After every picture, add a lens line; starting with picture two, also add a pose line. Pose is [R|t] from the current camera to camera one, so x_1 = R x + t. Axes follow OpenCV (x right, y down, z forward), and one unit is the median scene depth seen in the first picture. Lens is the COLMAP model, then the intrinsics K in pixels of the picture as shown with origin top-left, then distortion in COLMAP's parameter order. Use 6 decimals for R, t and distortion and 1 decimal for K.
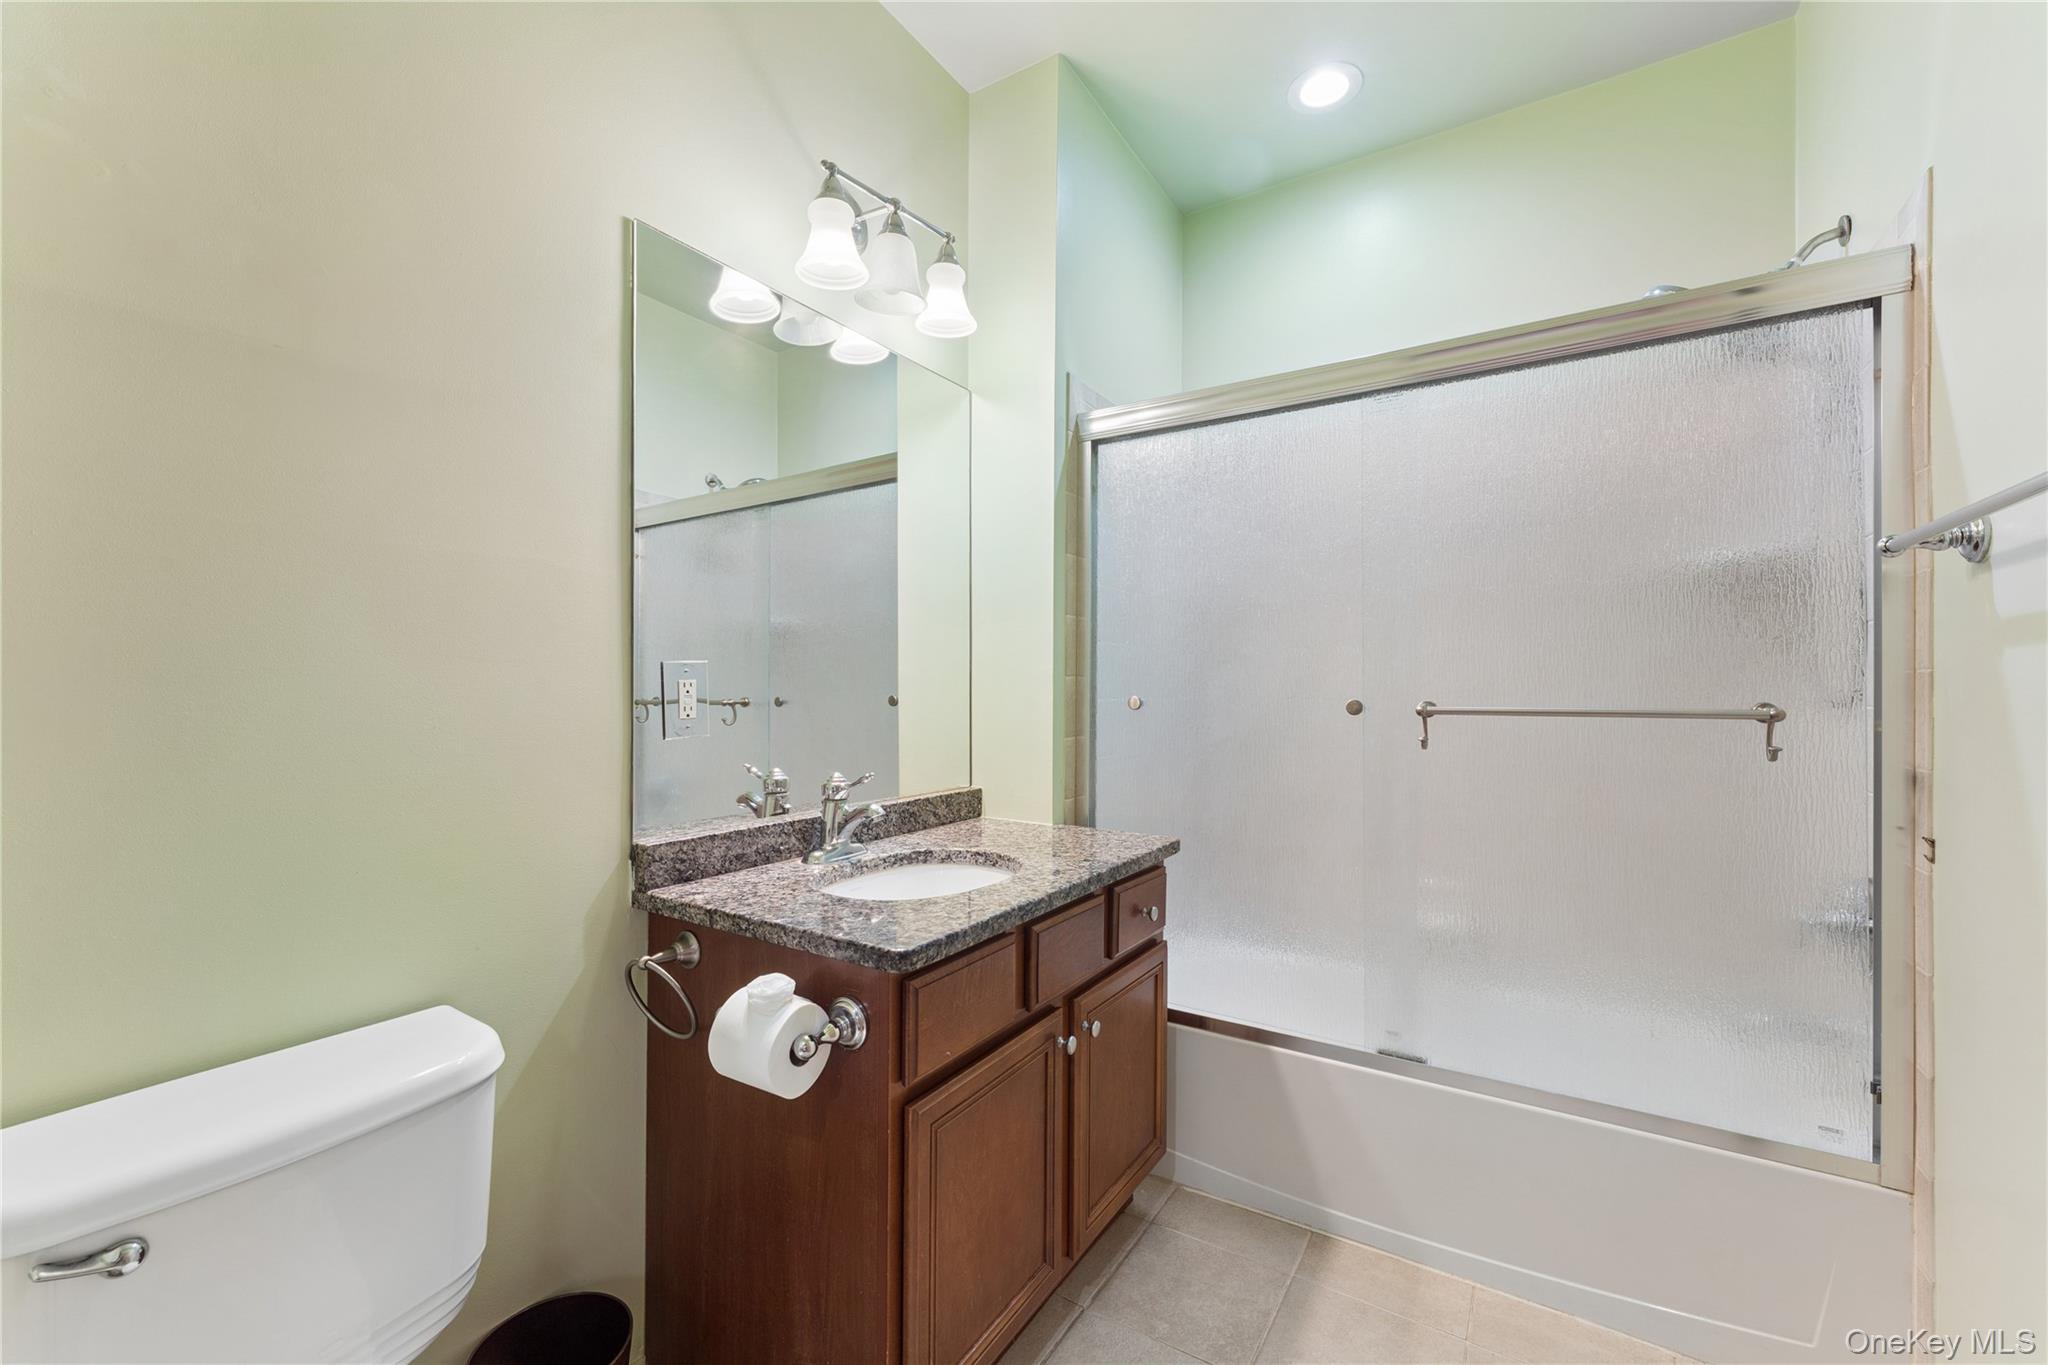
lens RADIAL K [[824.2, 0, 1019.0], [0, 824.2, 683.9], [0, 0, 1]] dist [-0.000200, -0.000513]
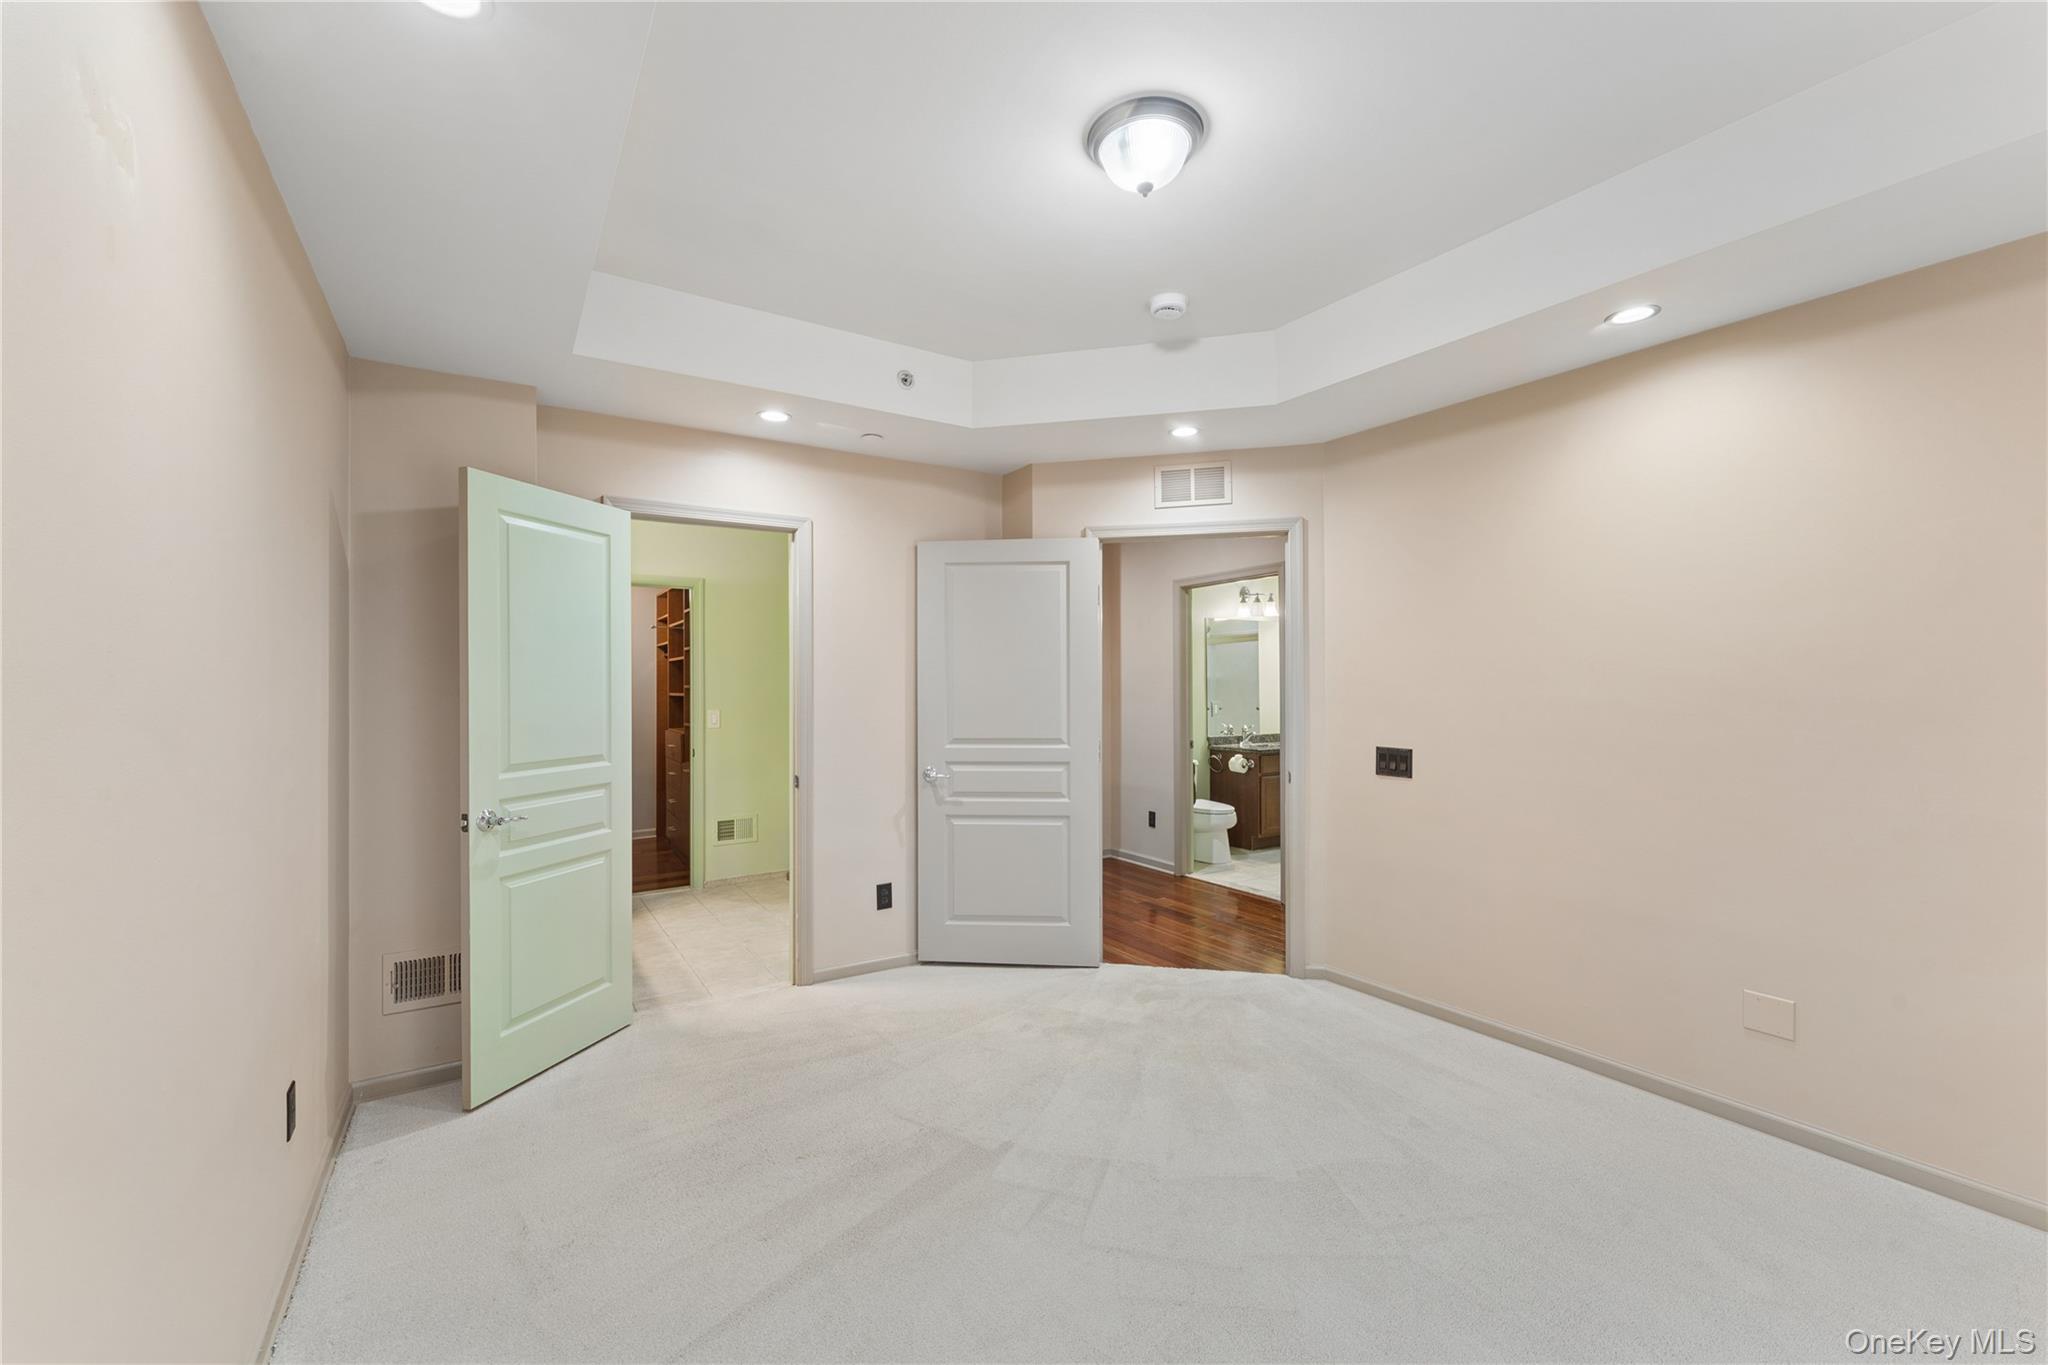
lens RADIAL K [[824.2, 0, 1019.0], [0, 824.2, 683.9], [0, 0, 1]] dist [-0.000200, -0.000513]
pose [[0.909870, -0.005590, -0.414856, 0.627816], [0.007402, 0.999969, 0.002761, -0.168926], [0.414828, -0.005583, 0.909883, -4.323054]]
